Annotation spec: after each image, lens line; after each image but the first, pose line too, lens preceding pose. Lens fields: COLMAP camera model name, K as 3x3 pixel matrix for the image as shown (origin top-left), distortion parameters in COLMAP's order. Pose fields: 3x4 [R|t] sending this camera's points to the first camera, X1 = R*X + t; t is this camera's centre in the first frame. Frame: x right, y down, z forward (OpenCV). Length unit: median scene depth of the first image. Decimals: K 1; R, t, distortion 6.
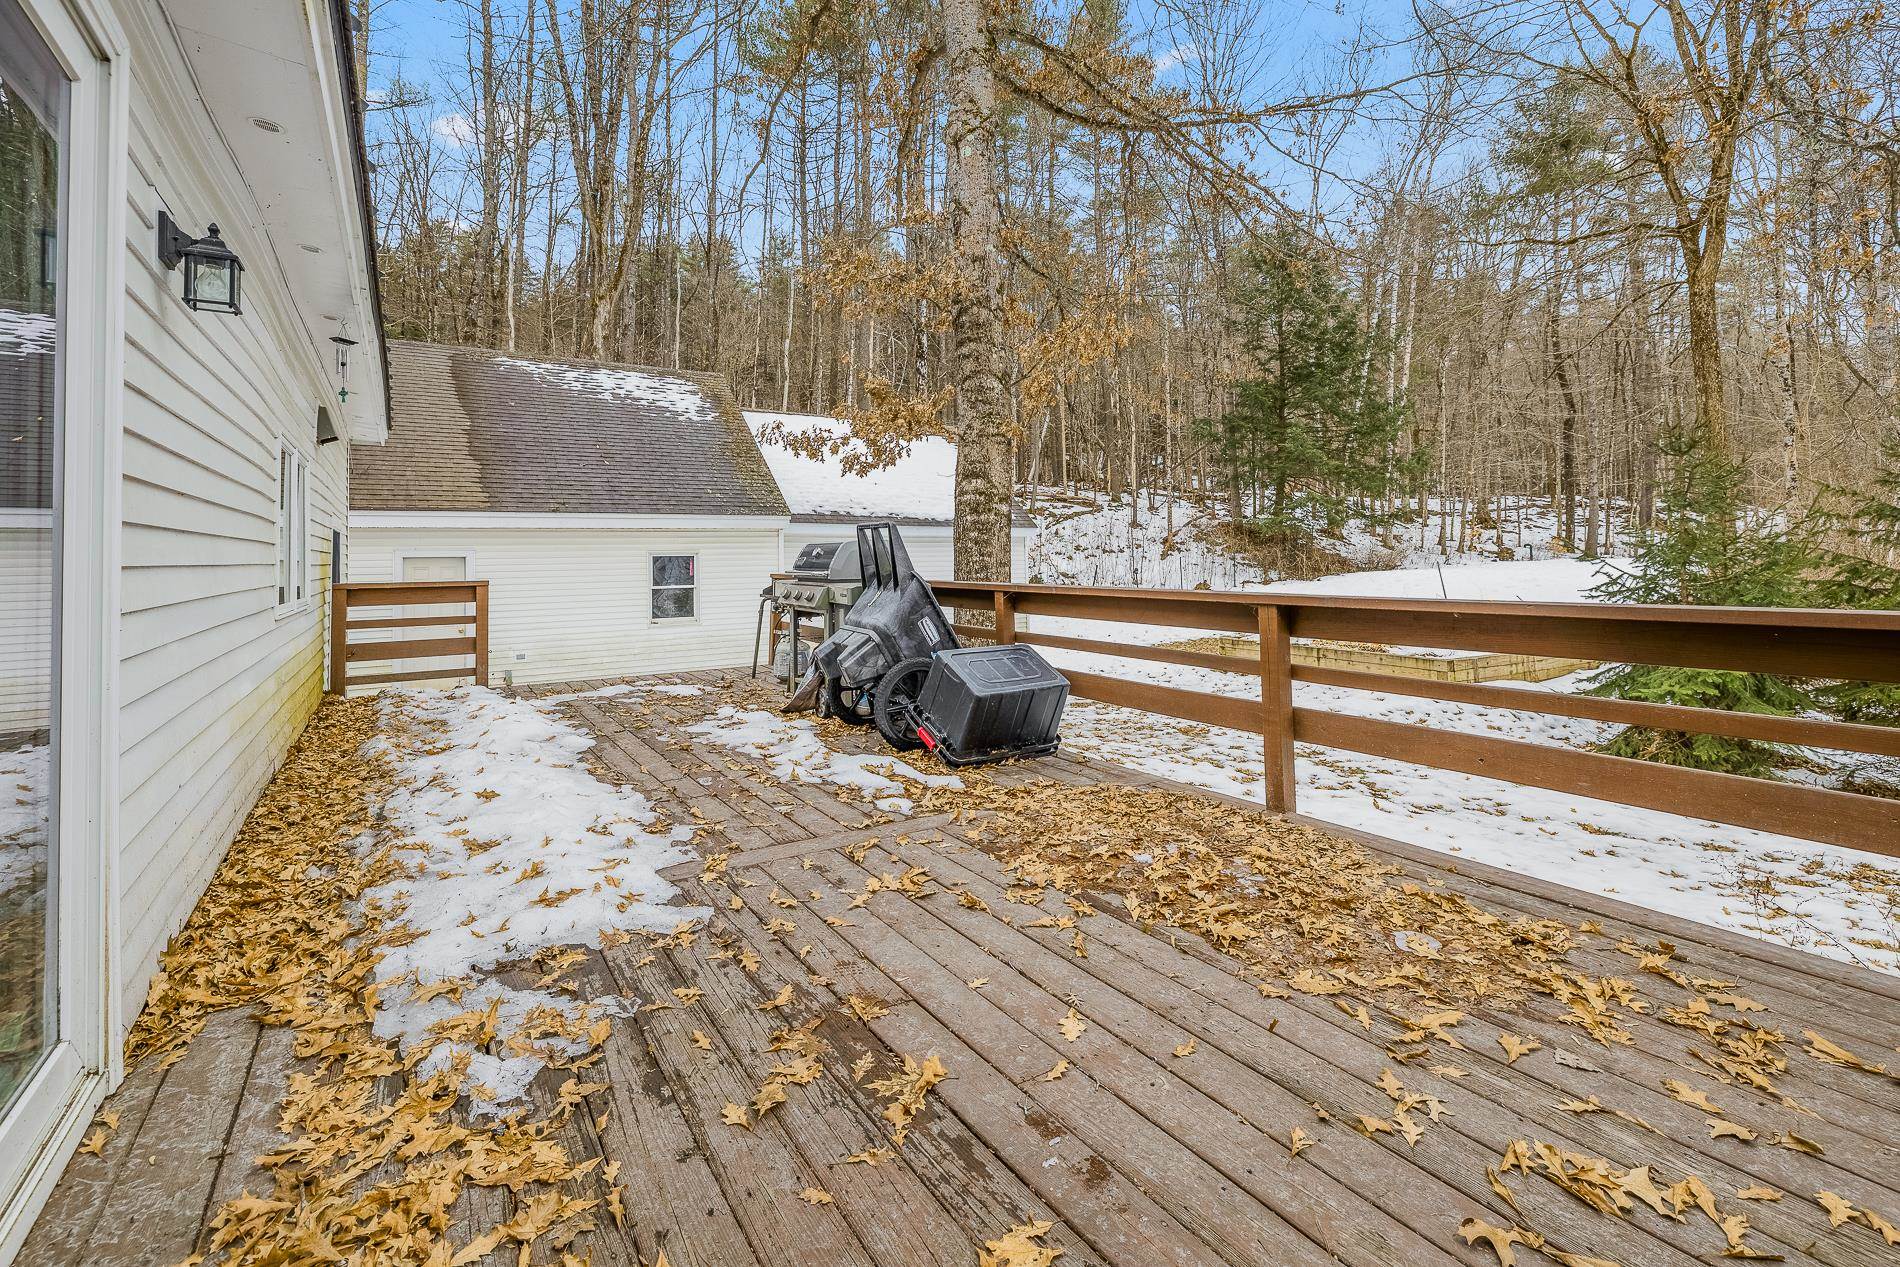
lens RADIAL K [[827.2, 0, 956.5], [0, 827.2, 553.8], [0, 0, 1]] dist [-0.000658, 0.000104]
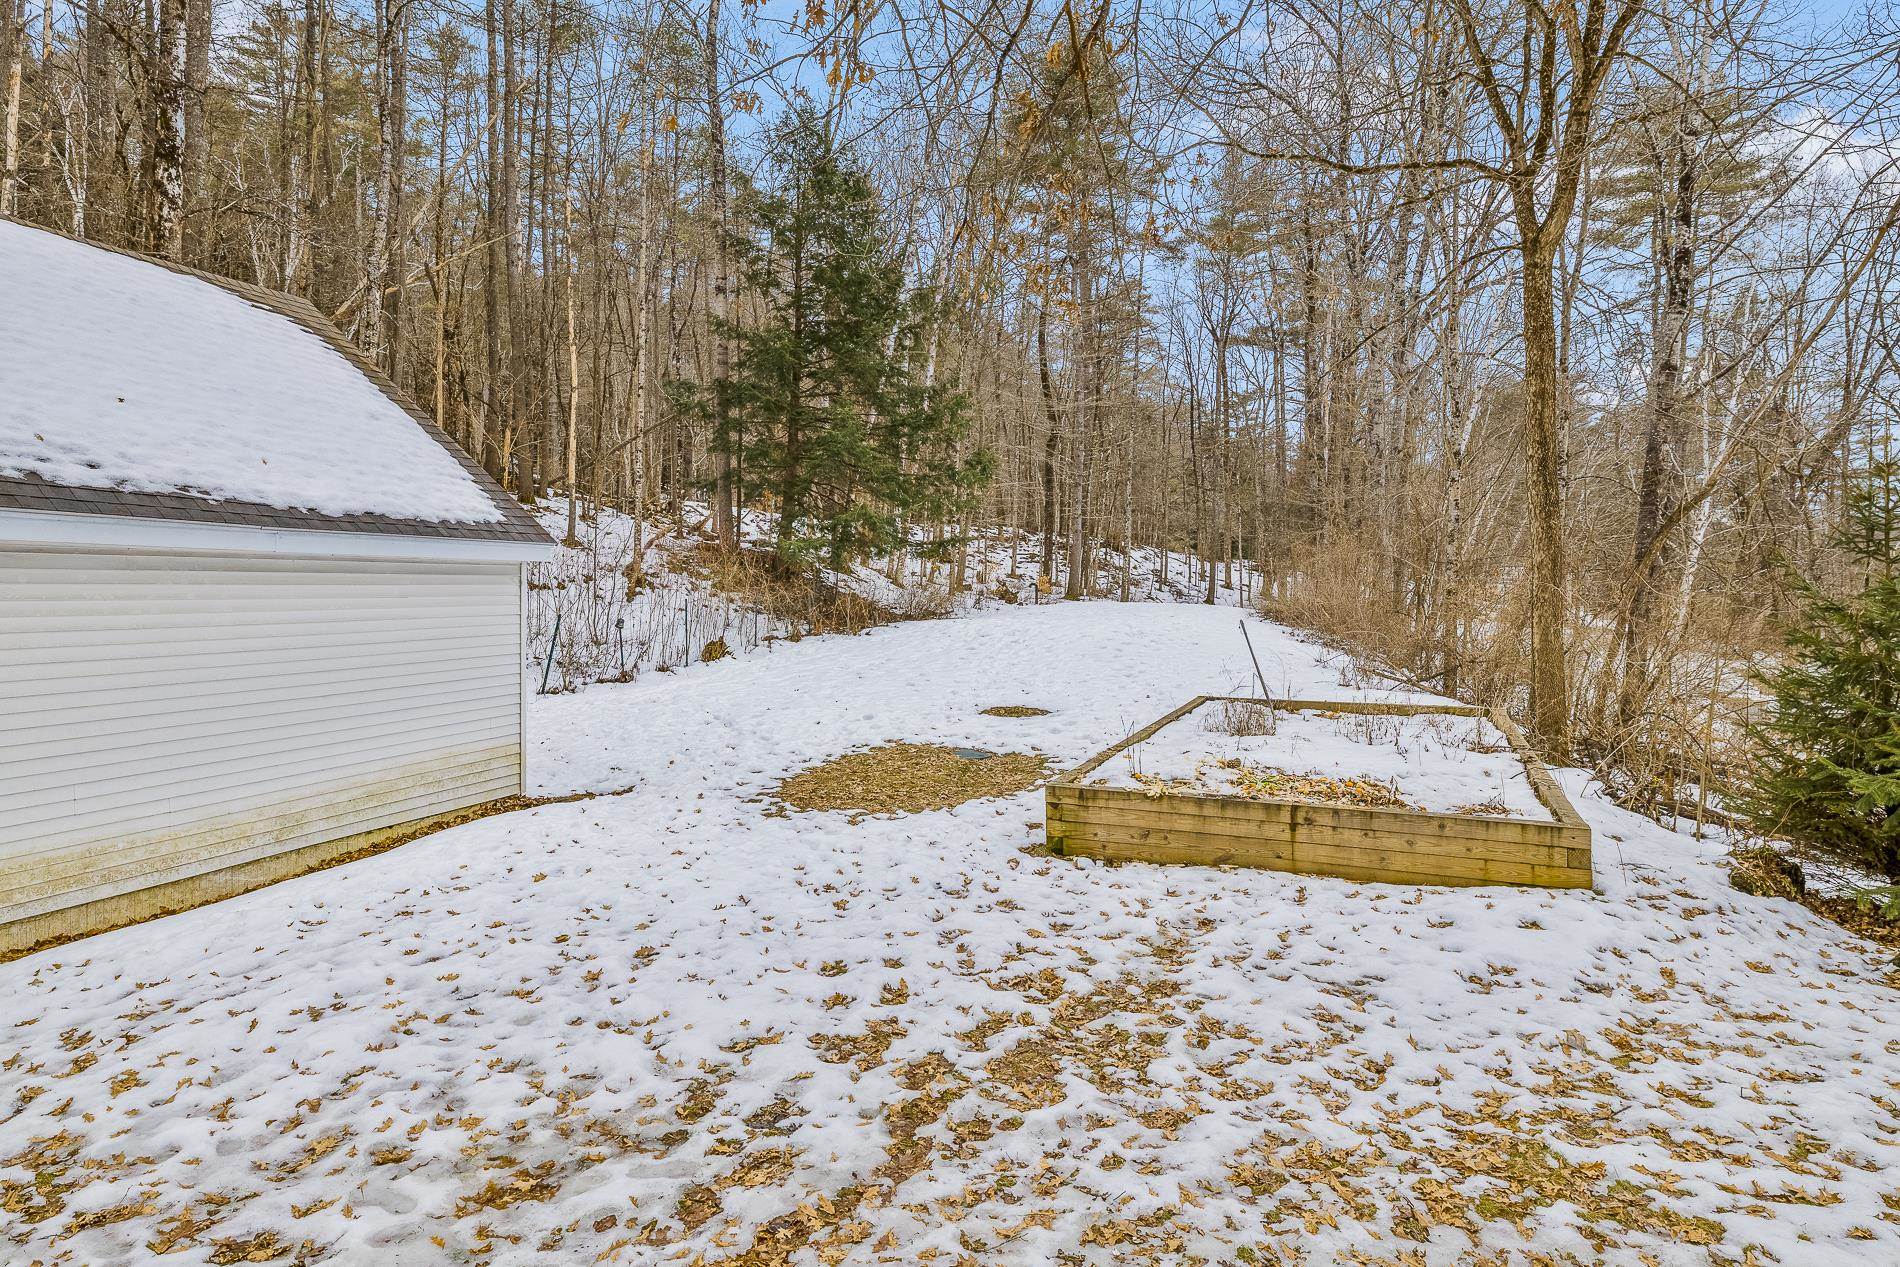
lens RADIAL K [[1092.4, 0, 948.6], [0, 1092.4, 595.5], [0, 0, 1]] dist [-0.001886, -0.000209]
pose [[0.799394, 0.011180, 0.600703, -0.049722], [-0.017272, 0.999841, 0.004375, -0.005024], [-0.600559, -0.013873, 0.799460, 0.220635]]
